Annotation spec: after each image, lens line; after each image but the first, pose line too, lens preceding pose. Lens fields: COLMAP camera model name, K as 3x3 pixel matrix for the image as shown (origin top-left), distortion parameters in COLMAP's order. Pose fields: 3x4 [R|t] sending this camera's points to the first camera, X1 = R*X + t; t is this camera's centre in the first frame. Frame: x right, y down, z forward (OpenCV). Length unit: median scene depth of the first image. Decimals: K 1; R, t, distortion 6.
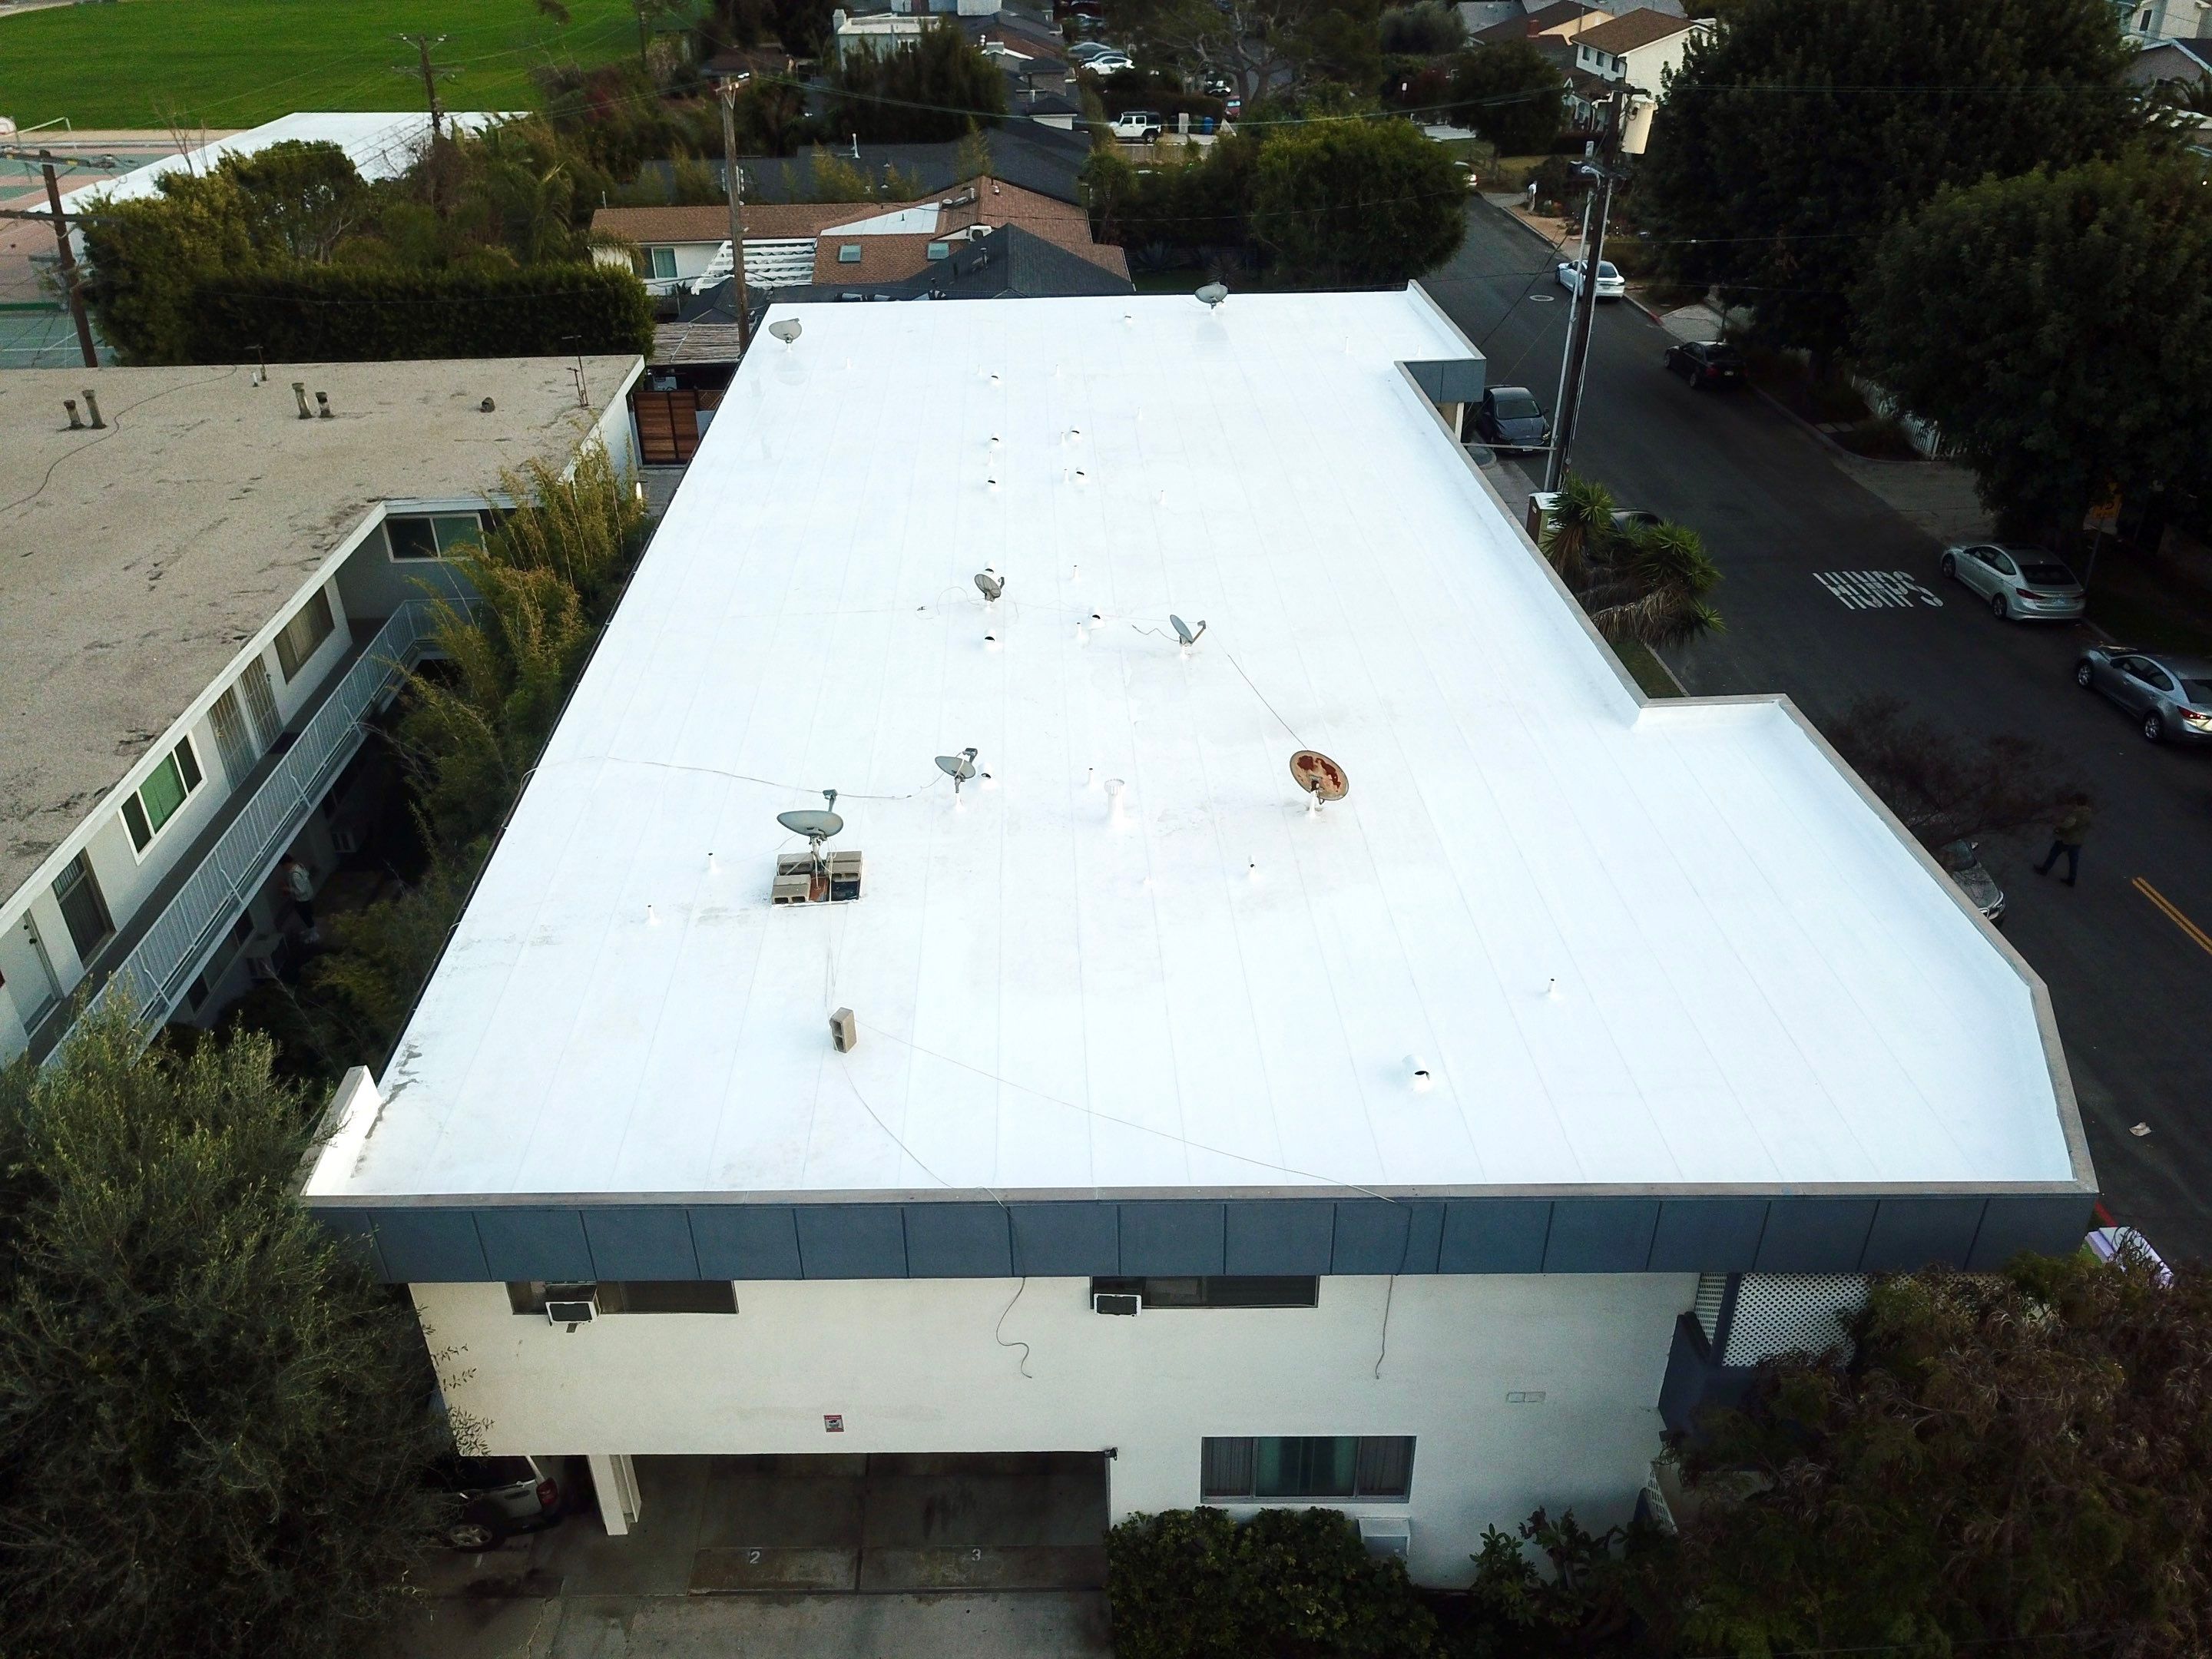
lens RADIAL K [[1682.1, 0, 1105.4], [0, 1682.1, 825.4], [0, 0, 1]] dist [0.016360, -0.014590]
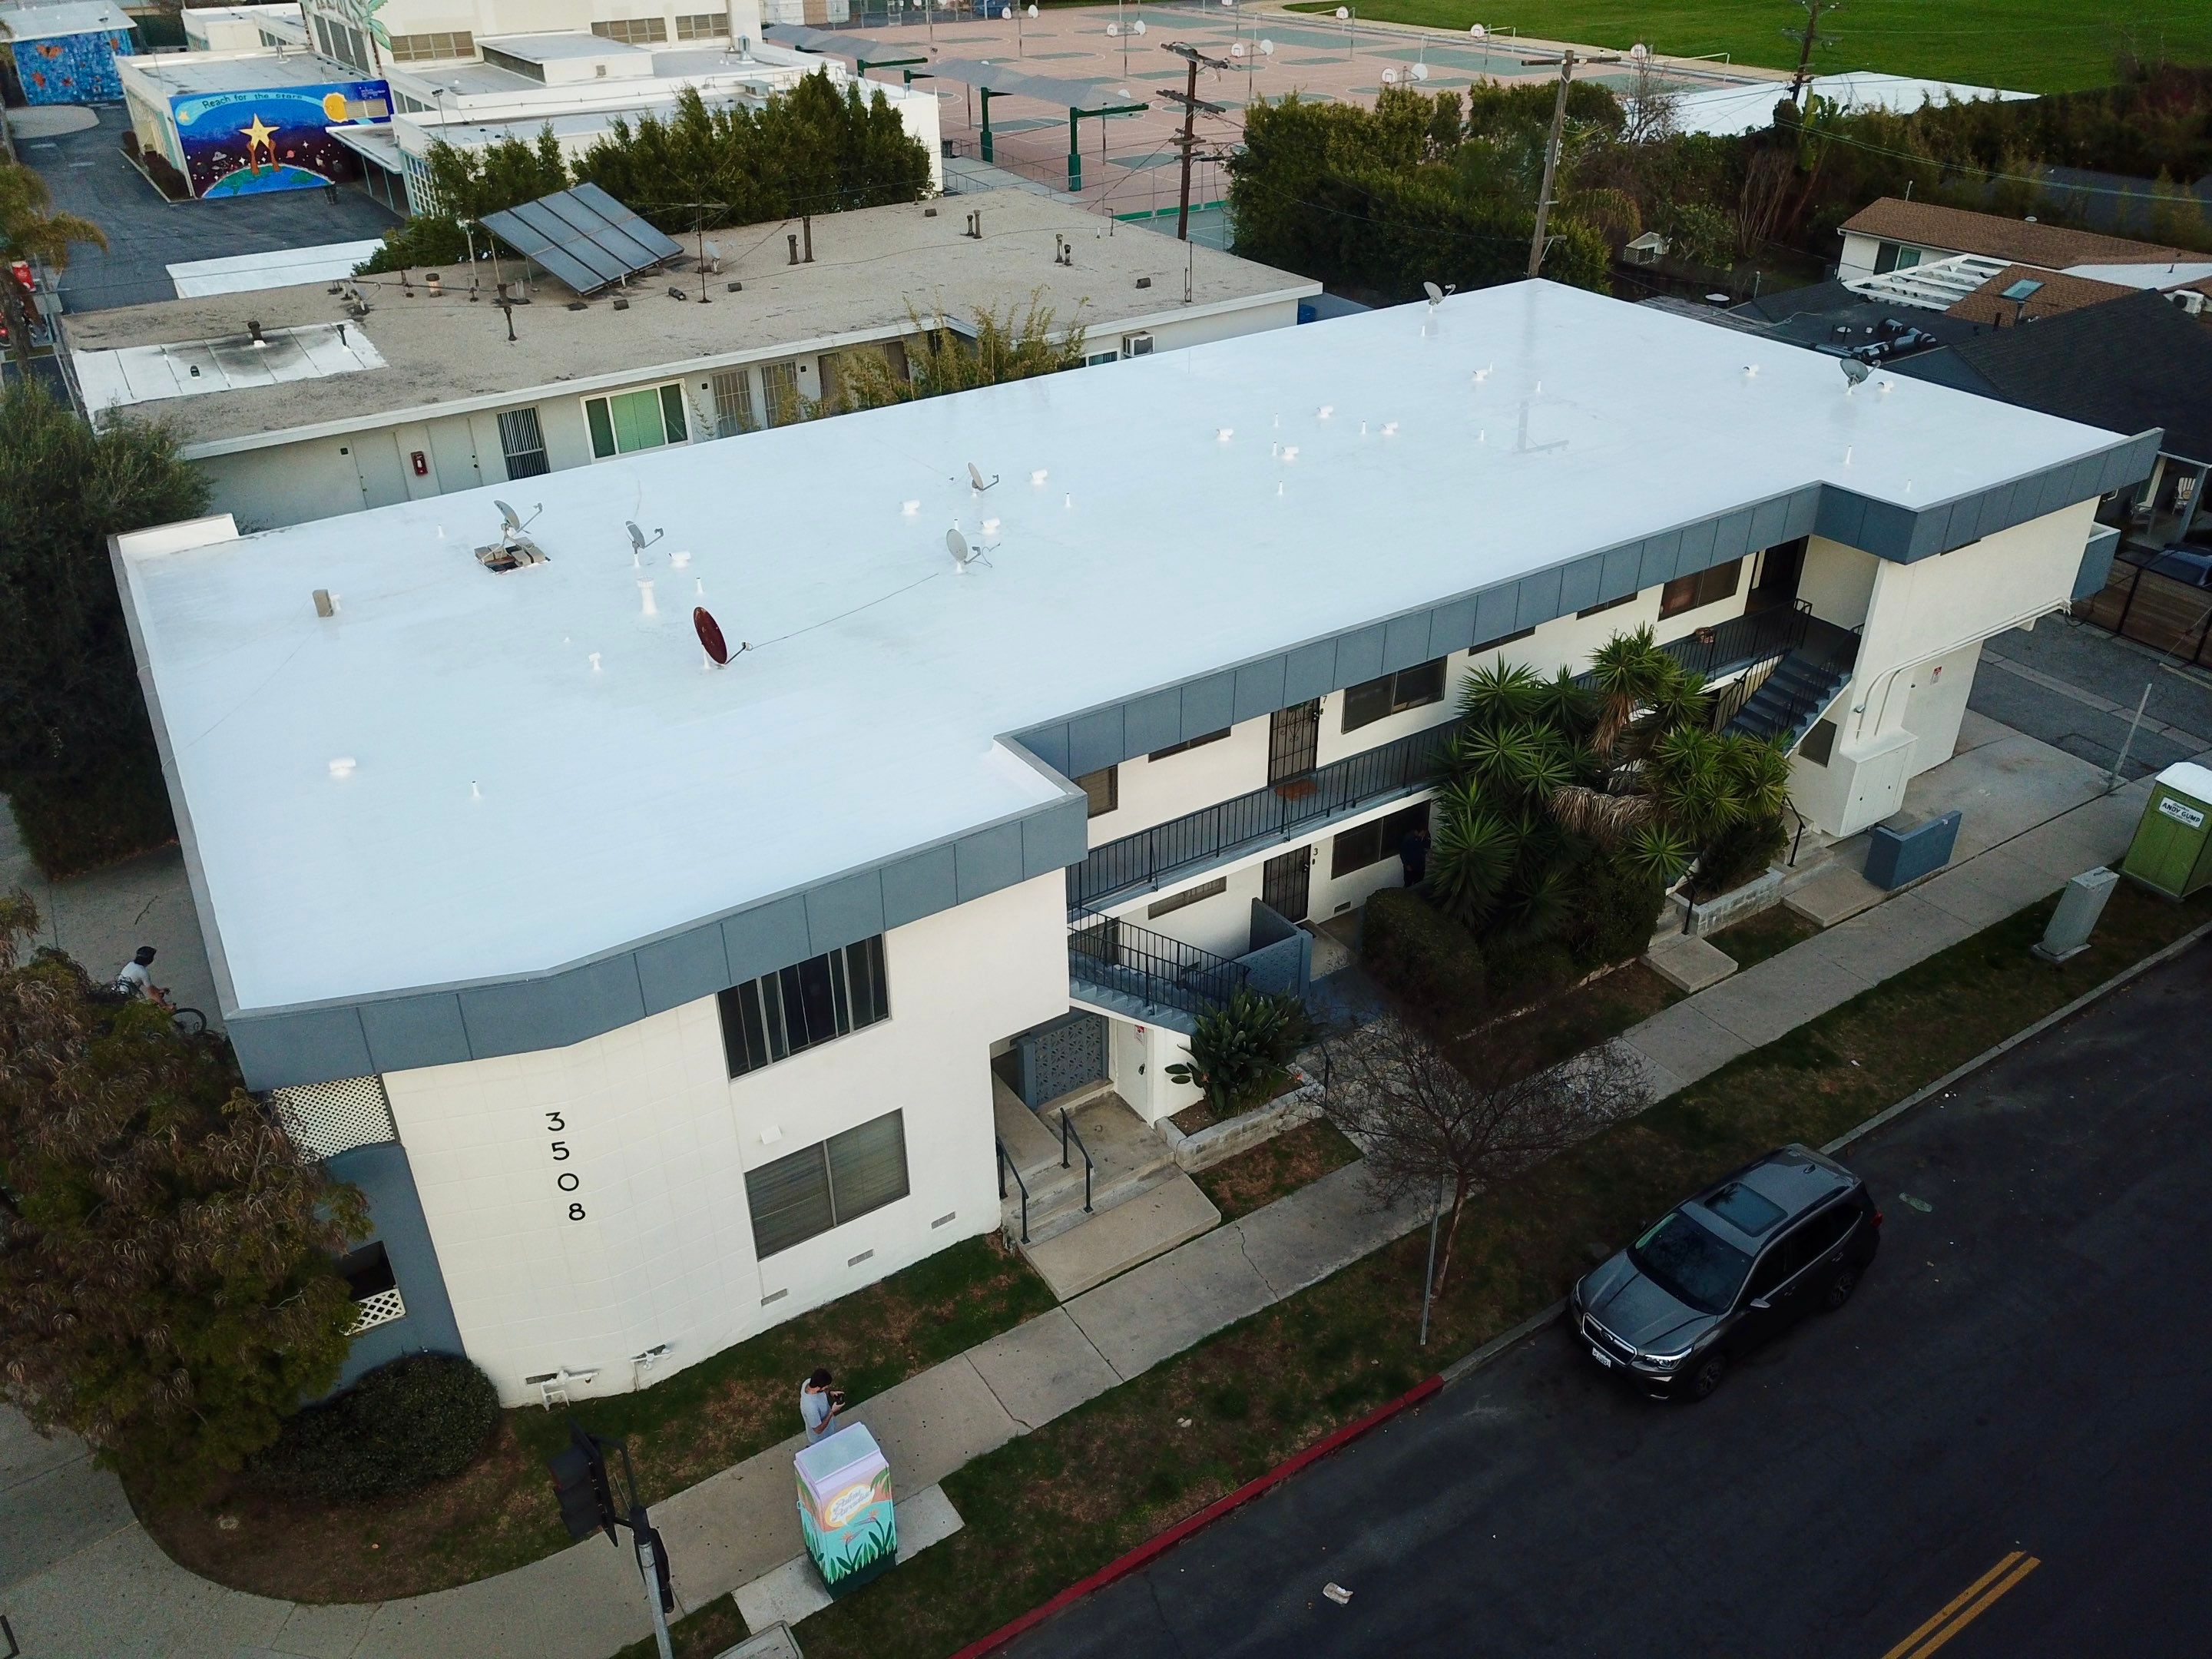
lens RADIAL K [[1682.1, 0, 1112.9], [0, 1682.1, 834.5], [0, 0, 1]] dist [0.016360, -0.014590]
pose [[0.514478, 0.451808, -0.728823, 0.671455], [-0.433393, 0.870393, 0.233636, -0.172228], [0.739921, 0.195666, 0.643608, 0.268473]]
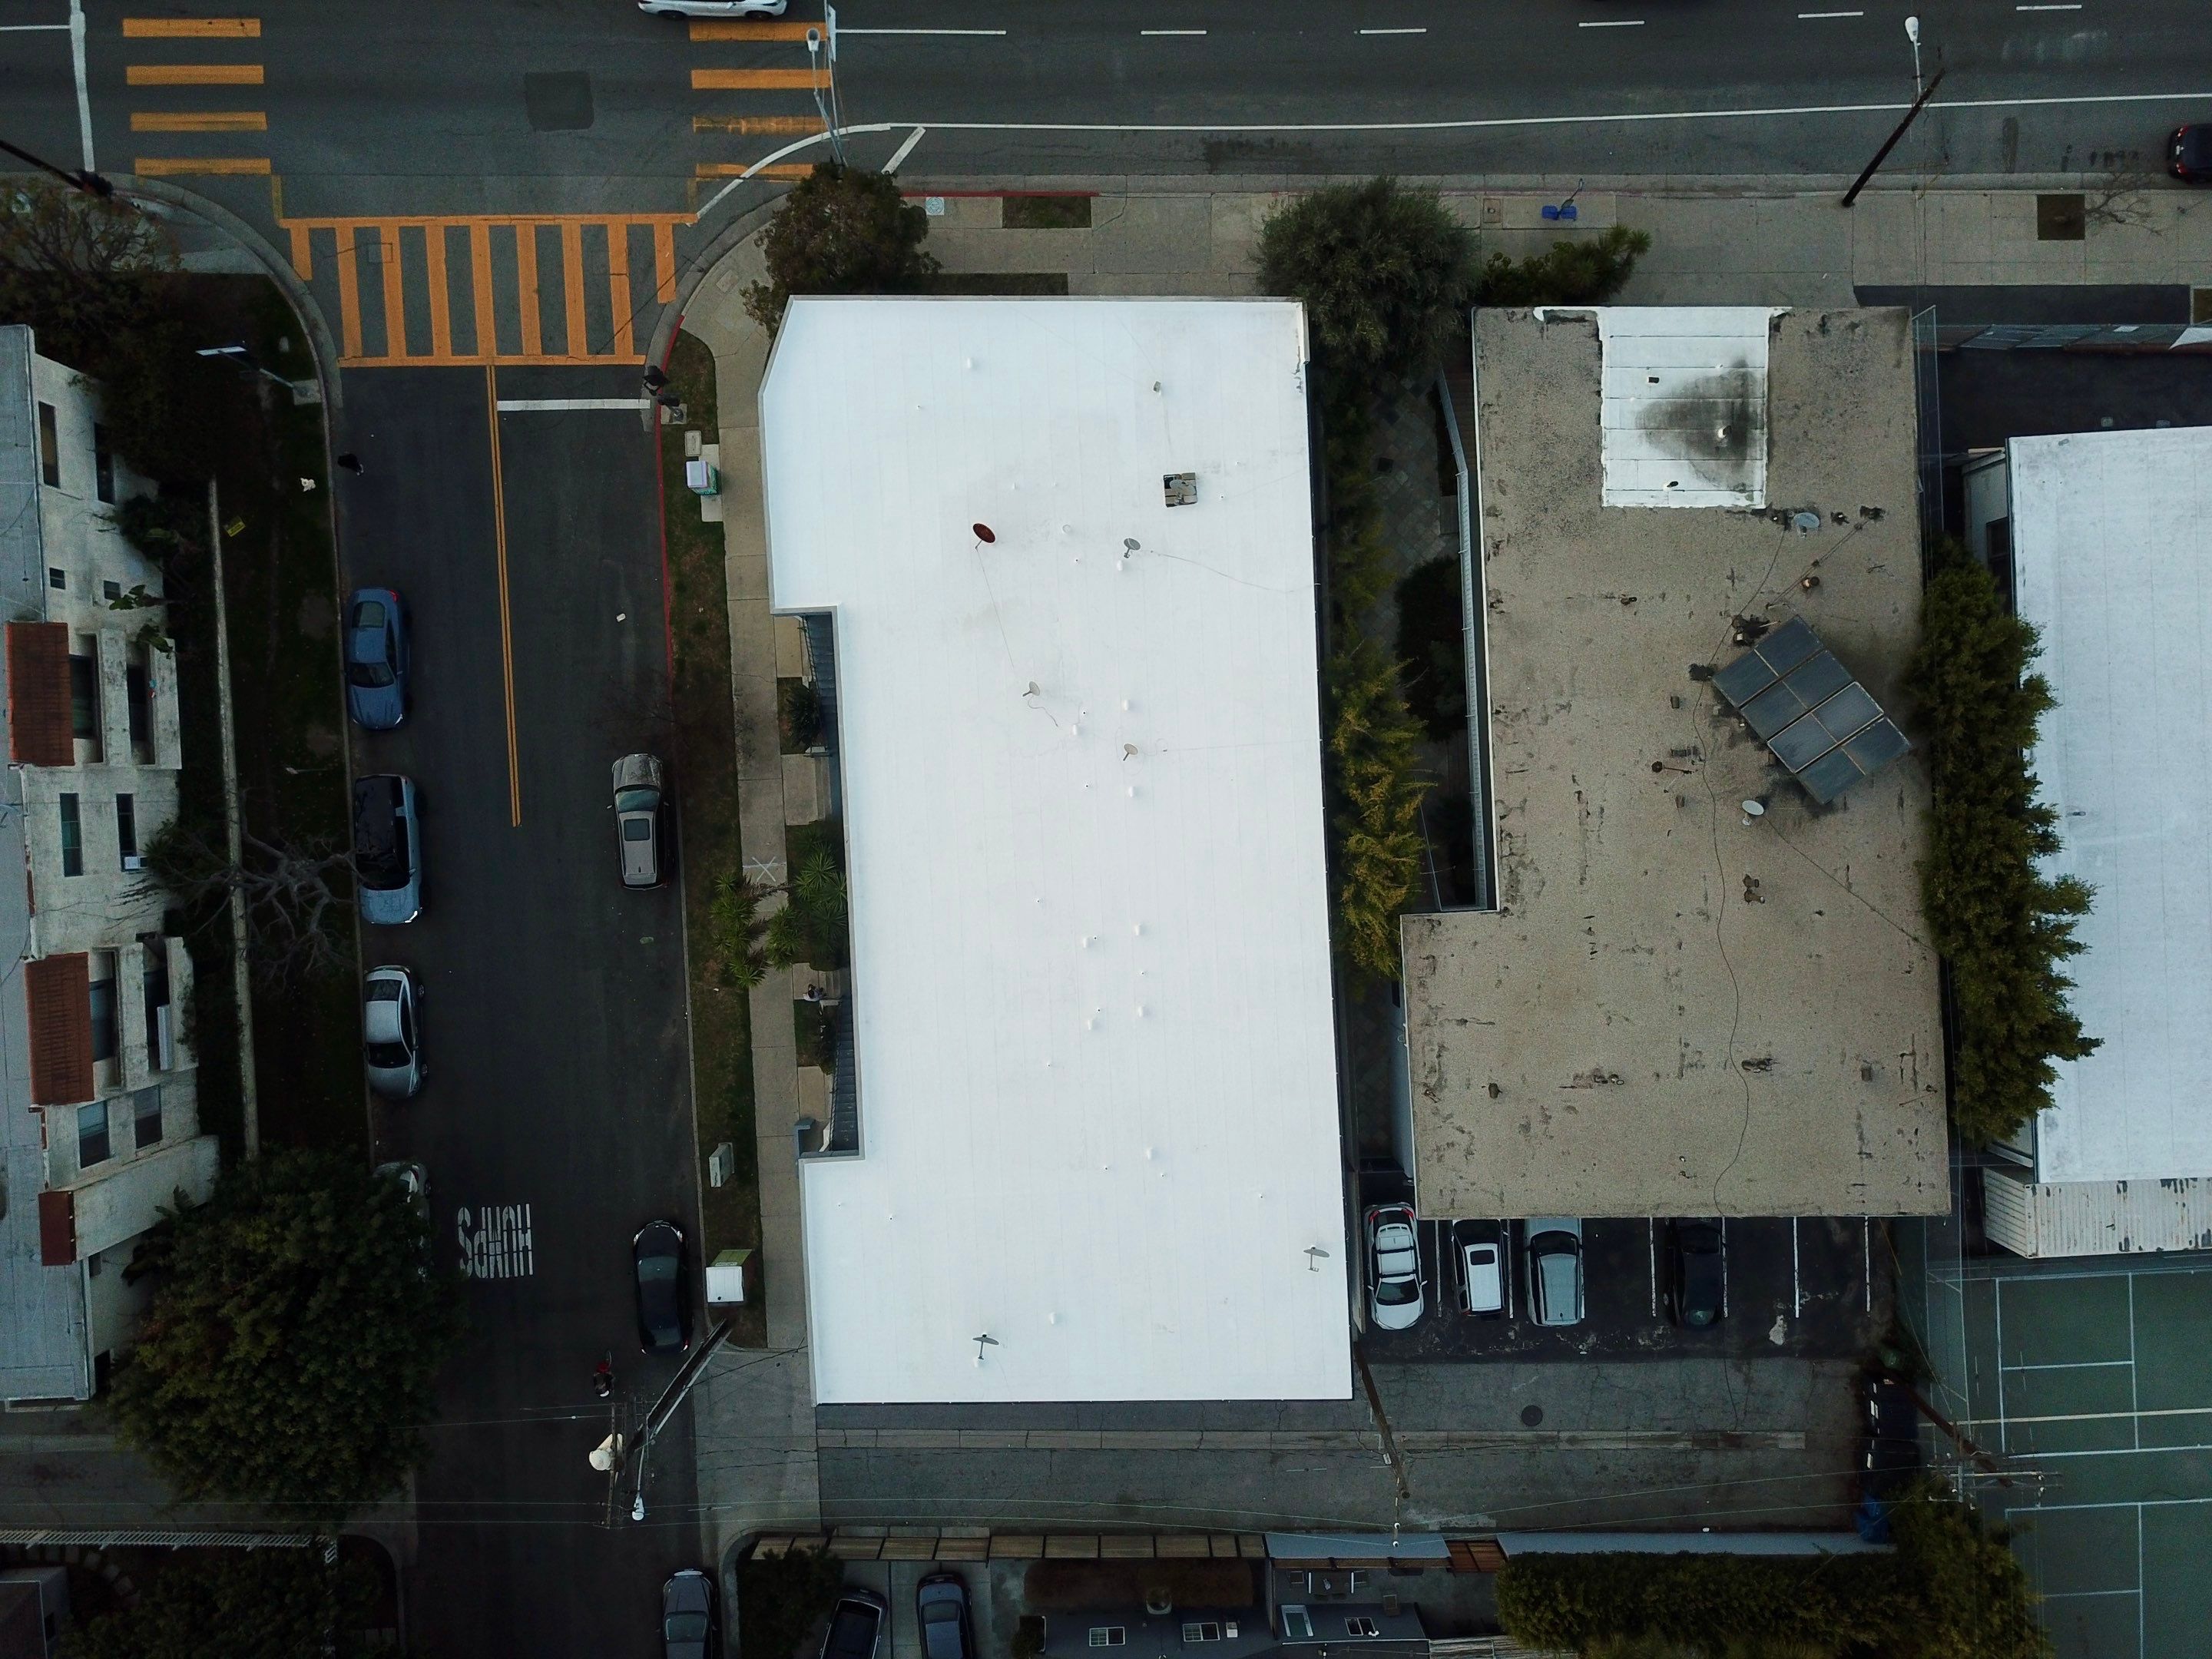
lens RADIAL K [[1682.1, 0, 1104.2], [0, 1682.1, 830.6], [0, 0, 1]] dist [0.016360, -0.014590]
pose [[-0.999974, 0.000666, 0.007170, -0.037435], [0.005710, -0.533284, 0.845917, -1.327922], [0.004387, 0.845936, 0.533267, 0.026669]]
